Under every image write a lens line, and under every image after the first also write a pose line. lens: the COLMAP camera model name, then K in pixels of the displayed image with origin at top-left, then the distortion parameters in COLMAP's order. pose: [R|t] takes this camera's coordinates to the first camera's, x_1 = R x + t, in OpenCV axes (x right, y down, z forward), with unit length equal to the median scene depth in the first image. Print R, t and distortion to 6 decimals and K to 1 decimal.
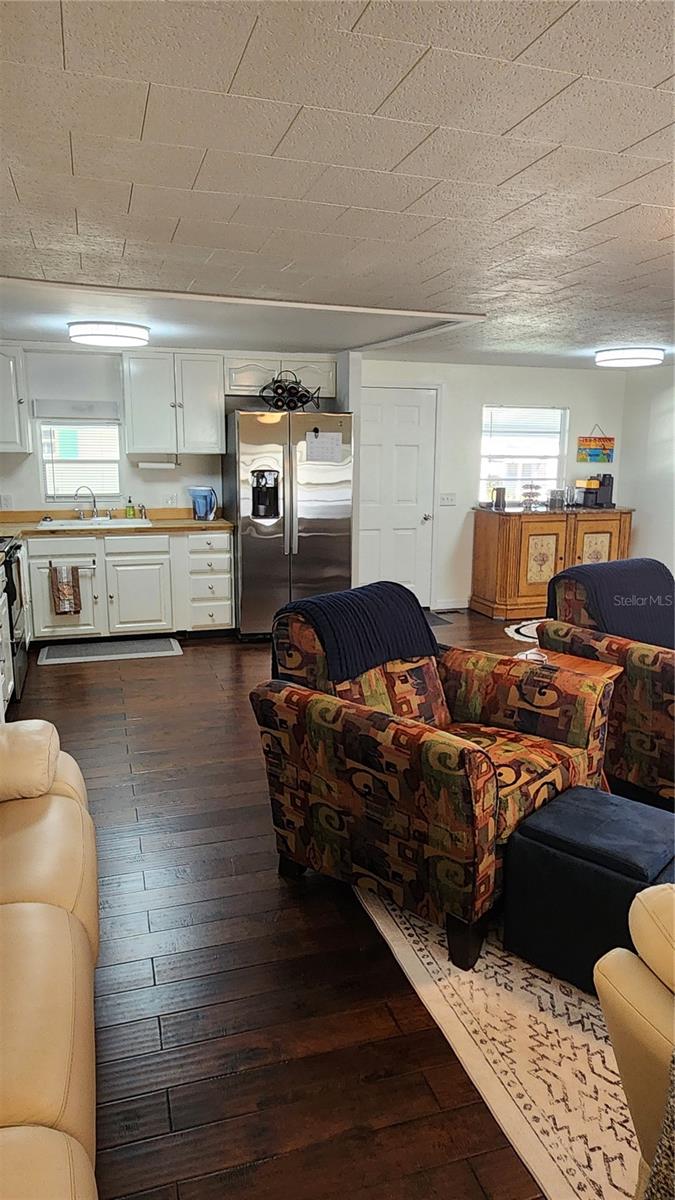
lens RADIAL K [[770.7, 0, 336.8], [0, 770.7, 602.6], [0, 0, 1]] dist [0.004855, -0.000815]
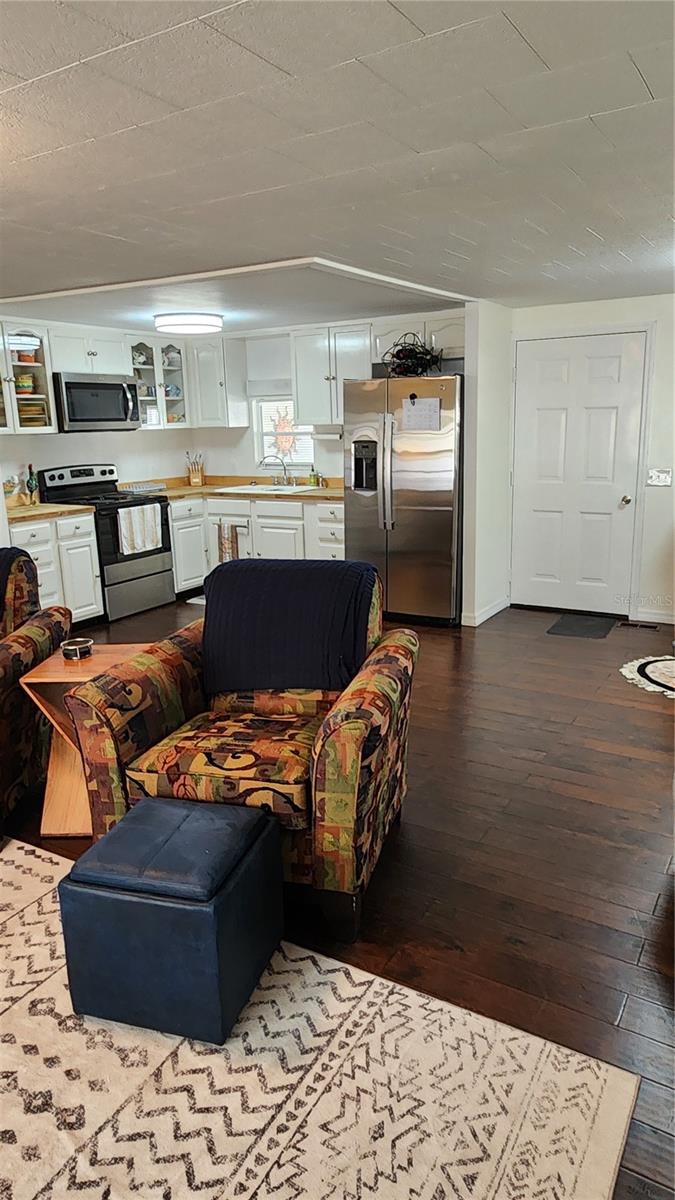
lens RADIAL K [[770.7, 0, 334.9], [0, 770.7, 596.3], [0, 0, 1]] dist [0.004855, -0.000815]
pose [[0.666899, 0.143058, -0.731287, 0.520160], [-0.119551, 0.989226, 0.084493, -0.046930], [0.735495, 0.031078, 0.676817, 0.272068]]
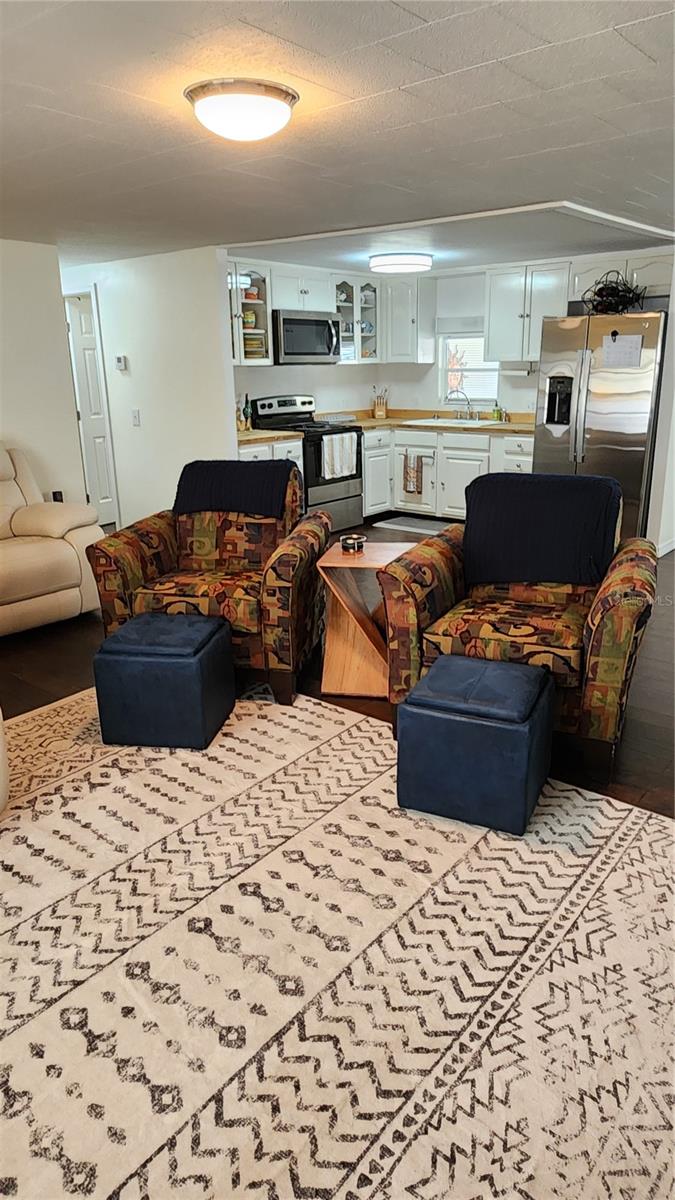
lens RADIAL K [[770.7, 0, 337.3], [0, 770.7, 589.8], [0, 0, 1]] dist [0.004855, -0.000815]
pose [[0.546349, 0.222431, -0.807482, 0.530934], [-0.151287, 0.974442, 0.166060, -0.018139], [0.823781, 0.031434, 0.566036, 0.159306]]
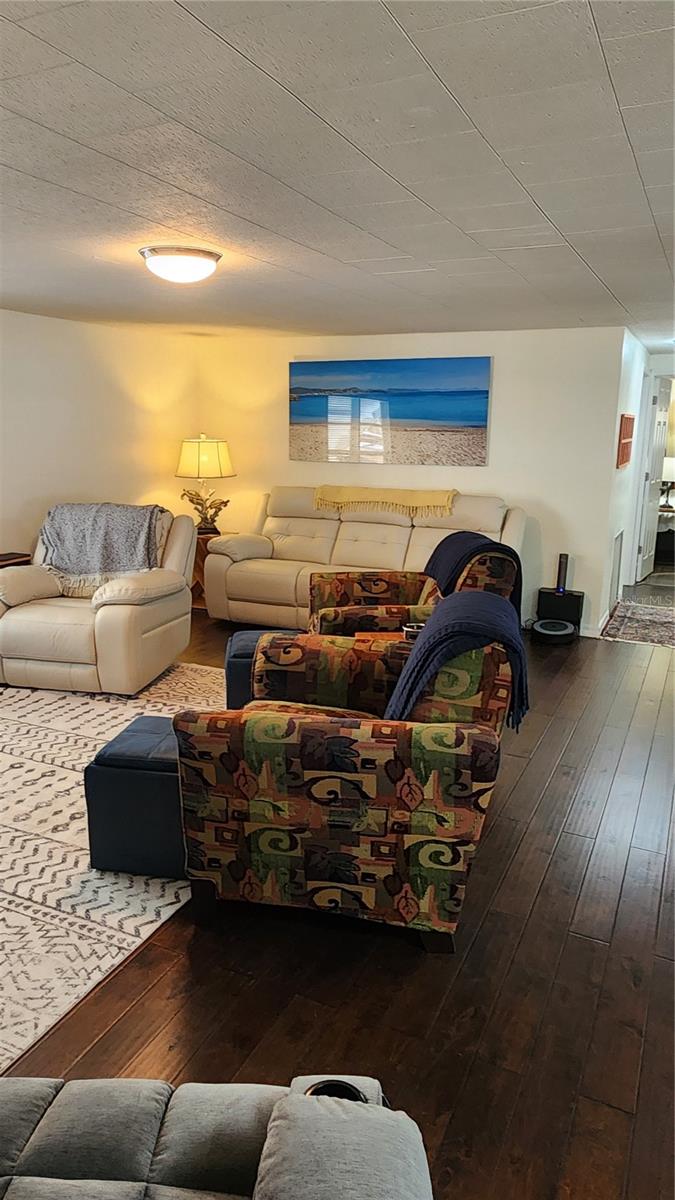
lens RADIAL K [[770.7, 0, 344.1], [0, 770.7, 593.6], [0, 0, 1]] dist [0.004855, -0.000815]
pose [[-0.672407, 0.140382, -0.726748, 0.494391], [-0.169214, 0.926694, 0.335566, -0.142252], [0.720580, 0.348613, -0.599361, 0.707907]]
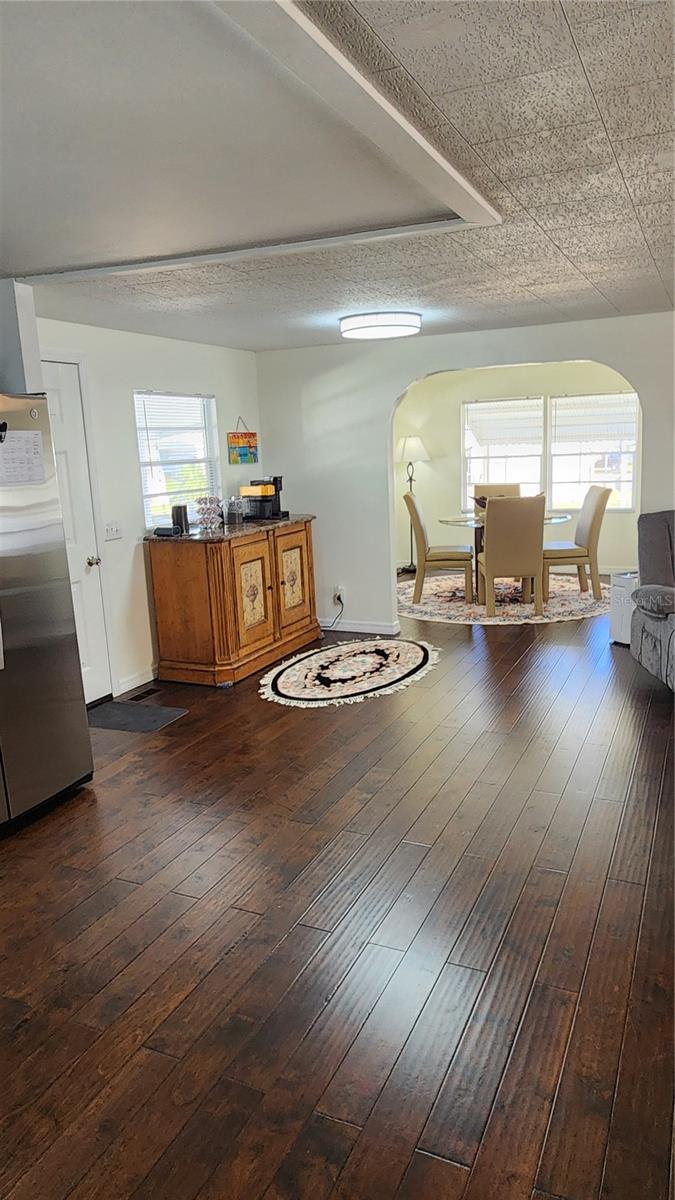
lens RADIAL K [[770.7, 0, 332.9], [0, 770.7, 597.9], [0, 0, 1]] dist [0.004855, -0.000815]
pose [[0.671953, -0.184626, 0.717212, -0.225799], [0.197654, 0.978008, 0.066579, -0.086988], [-0.713731, 0.097021, 0.693667, 0.421245]]
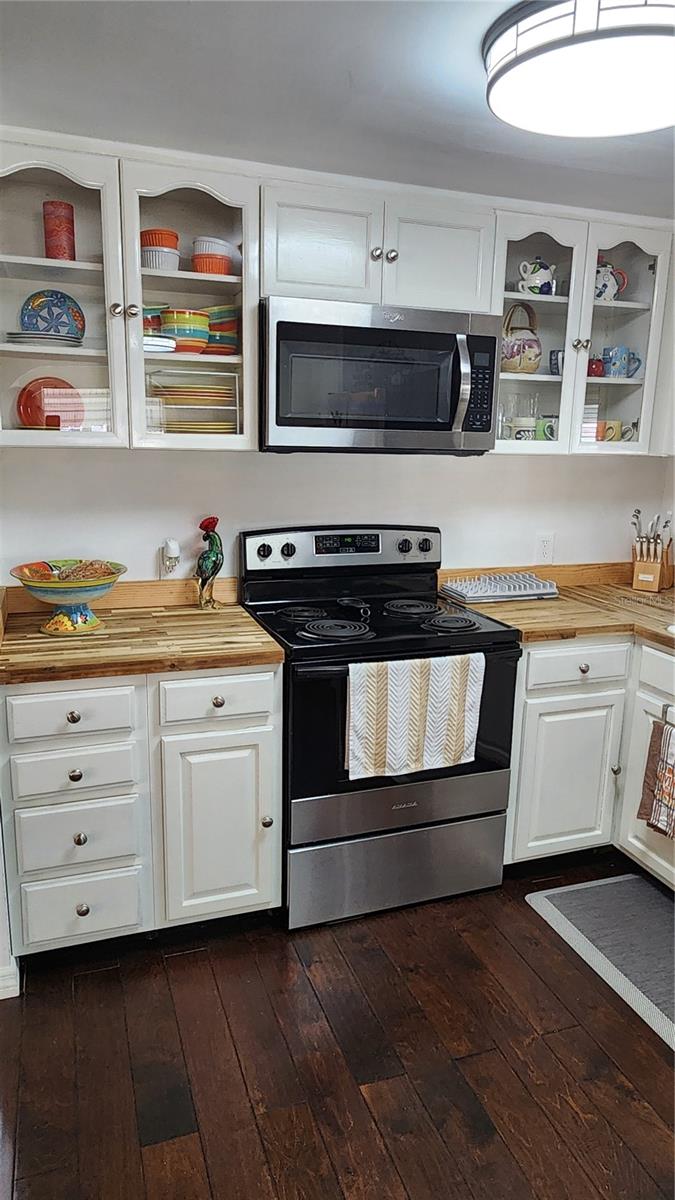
lens RADIAL K [[770.7, 0, 336.6], [0, 770.7, 610.6], [0, 0, 1]] dist [0.004855, -0.000815]
pose [[0.050584, 0.223495, -0.973392, 0.026813], [-0.225099, 0.952113, 0.206911, -0.127700], [0.973022, 0.208643, 0.098470, 0.630019]]
